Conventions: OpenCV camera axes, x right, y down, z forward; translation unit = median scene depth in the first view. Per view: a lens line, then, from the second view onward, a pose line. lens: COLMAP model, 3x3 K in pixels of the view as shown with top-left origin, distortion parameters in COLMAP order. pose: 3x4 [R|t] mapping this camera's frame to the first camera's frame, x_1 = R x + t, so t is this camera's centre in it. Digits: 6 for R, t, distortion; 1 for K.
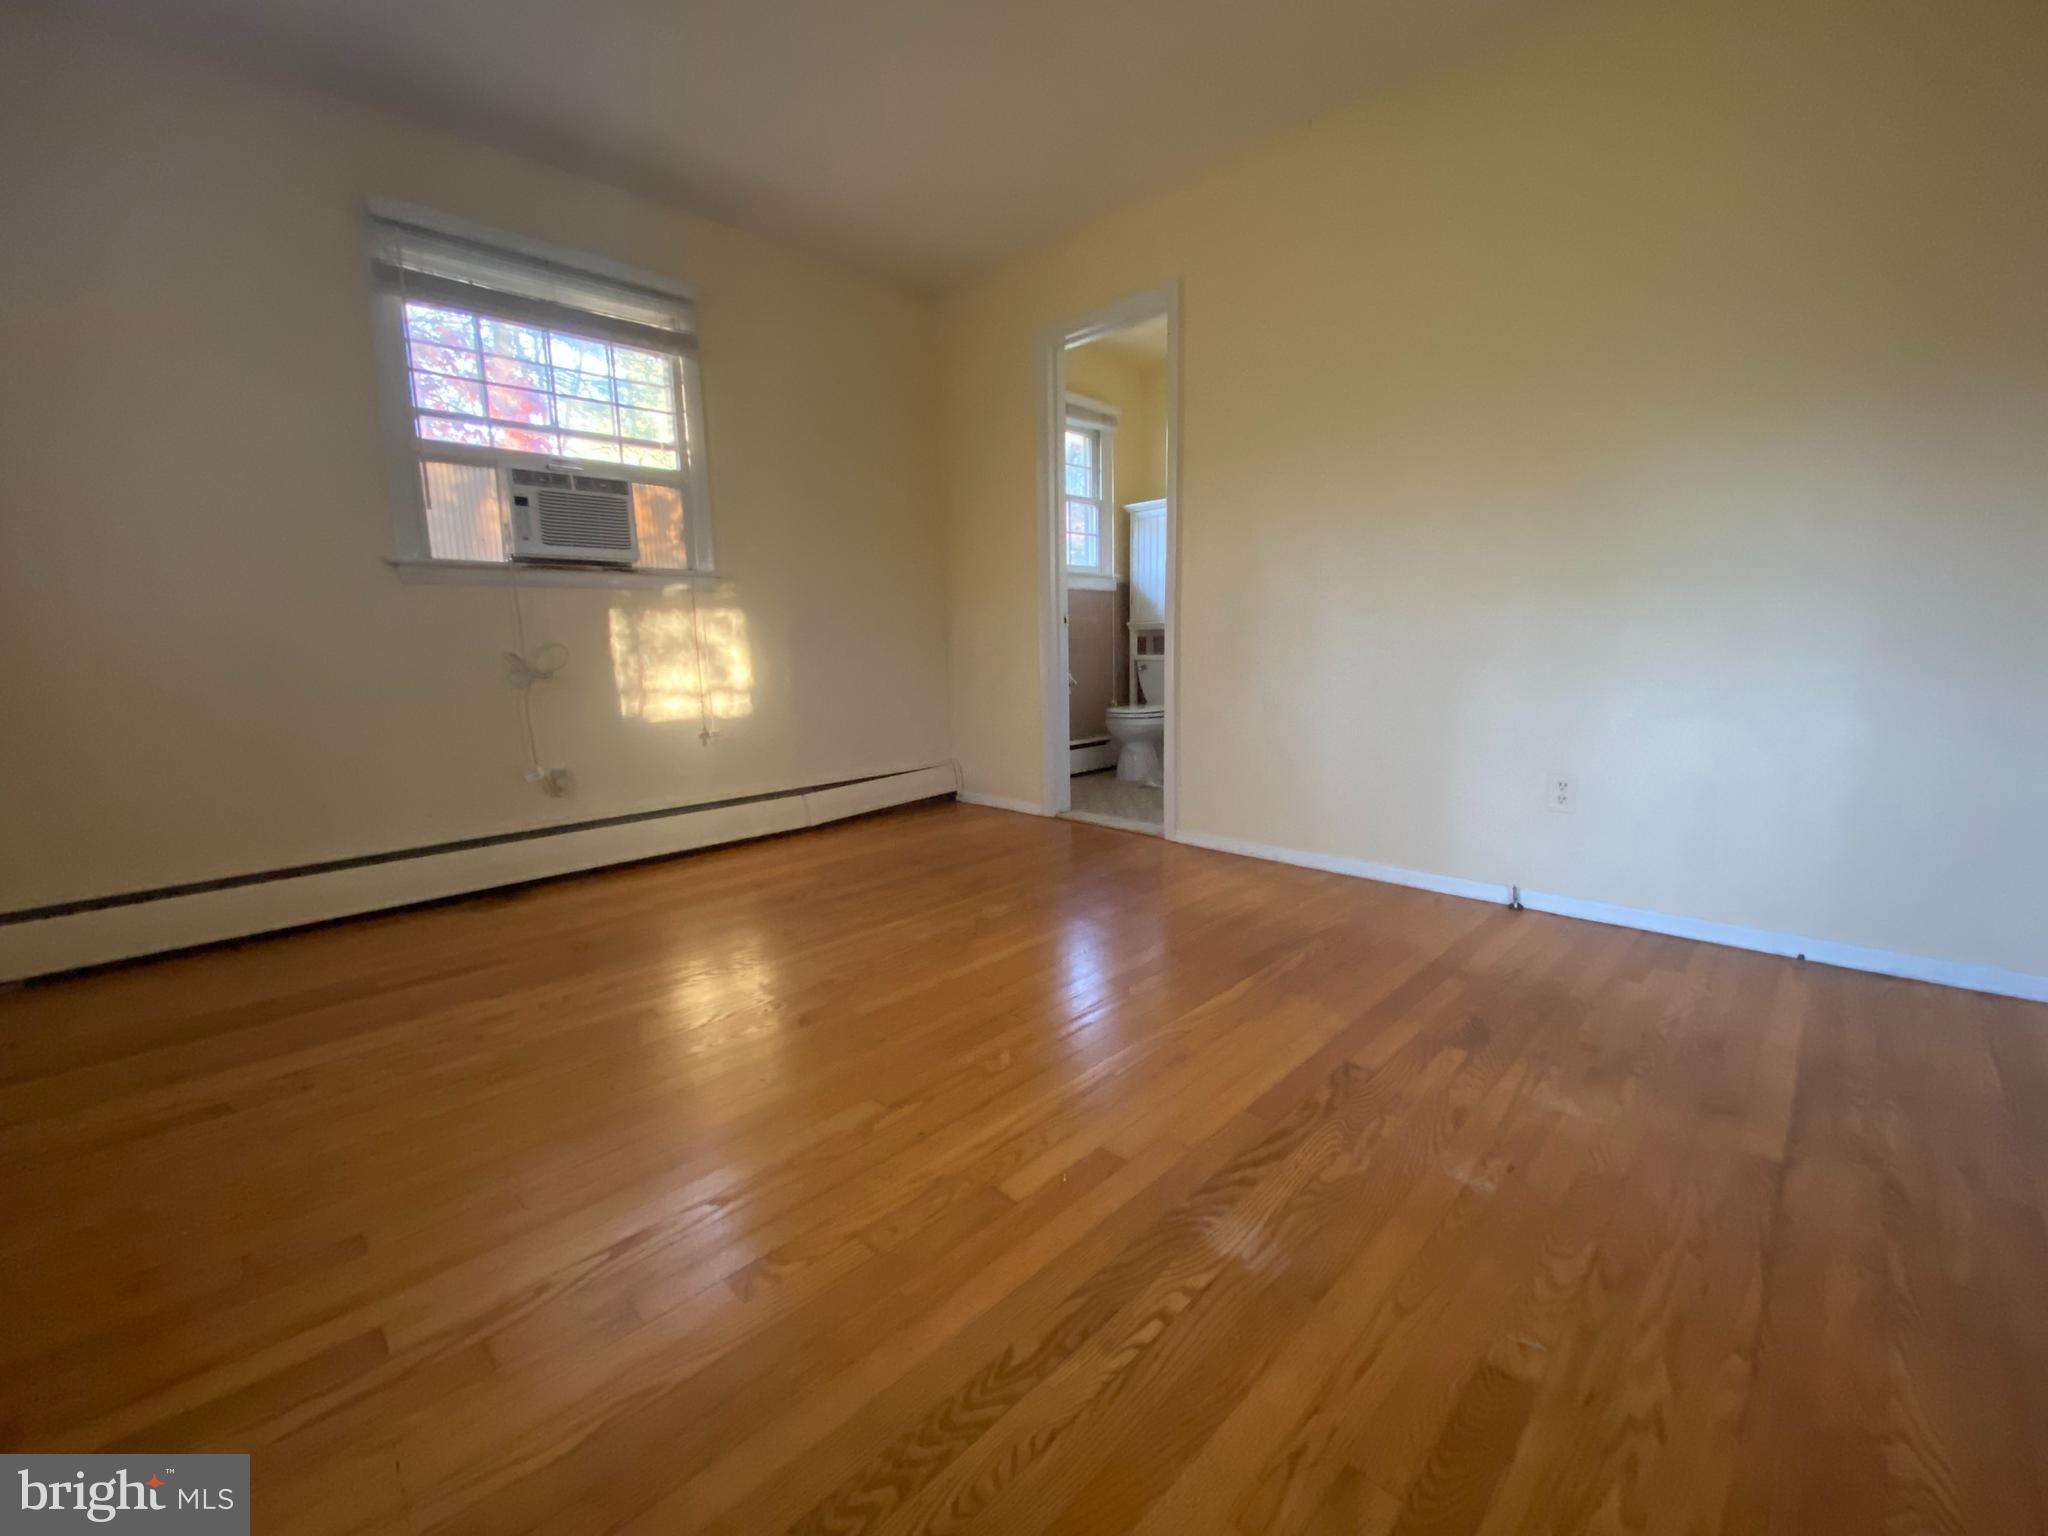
lens RADIAL K [[822.7, 0, 1033.7], [0, 822.7, 767.5], [0, 0, 1]] dist [-0.000886, -0.000247]
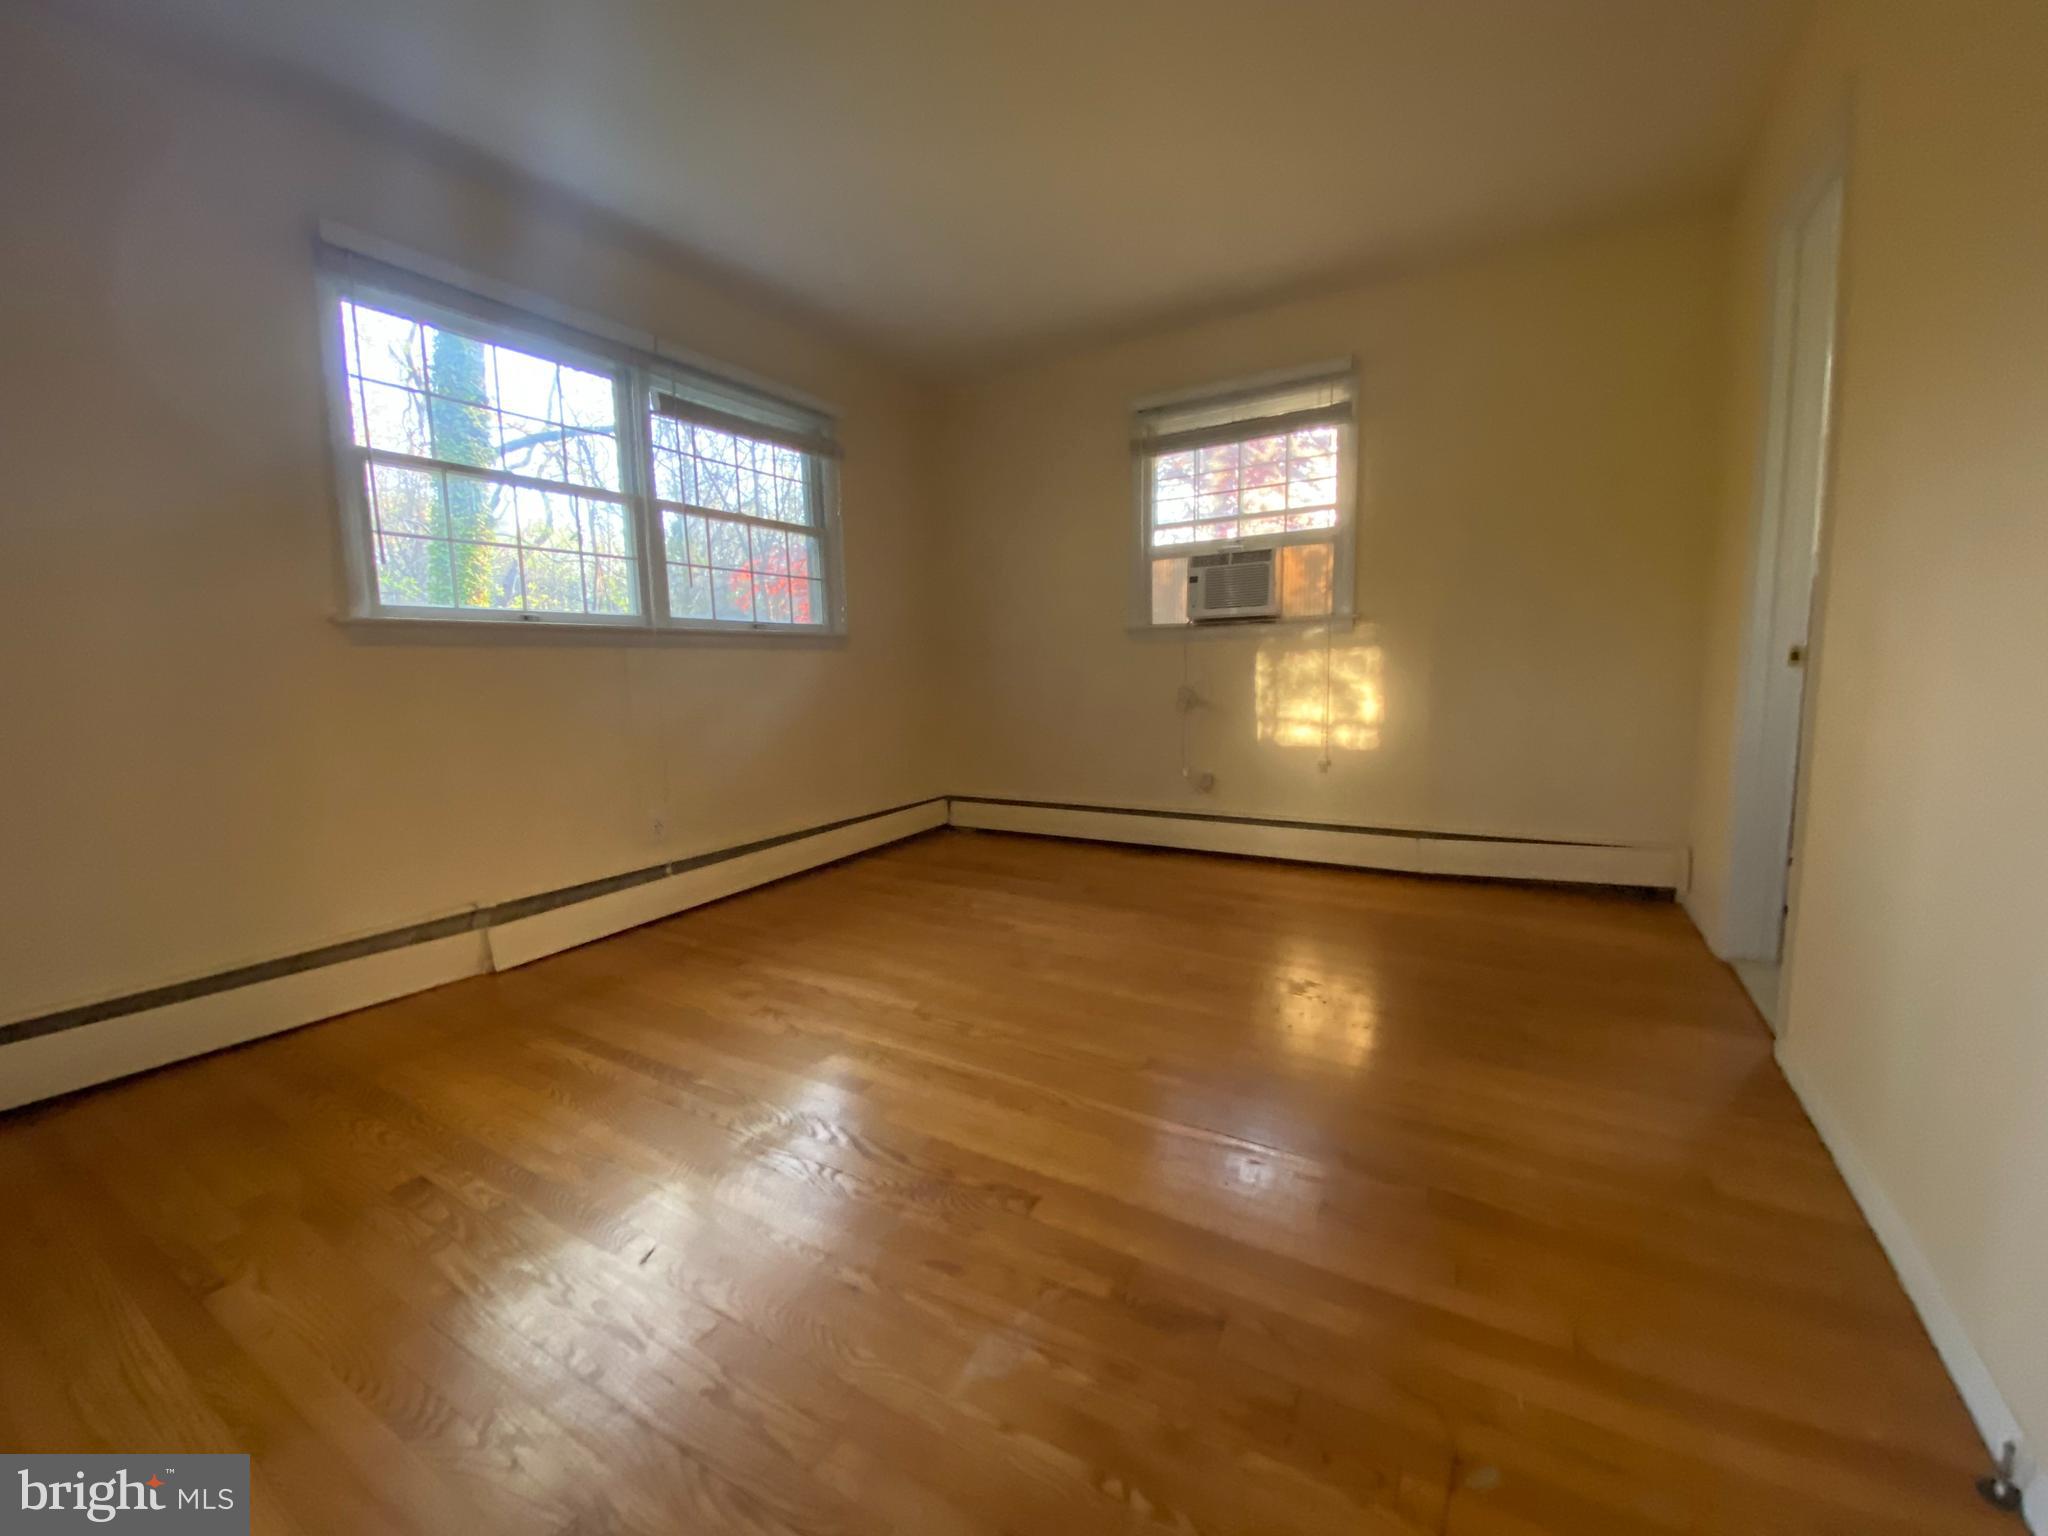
lens RADIAL K [[822.7, 0, 1033.7], [0, 822.7, 767.5], [0, 0, 1]] dist [-0.000886, -0.000247]
pose [[0.256221, 0.139845, -0.956449, 0.597645], [-0.117931, 0.986610, 0.112662, -0.117431], [0.959397, 0.083928, 0.269282, 0.340898]]
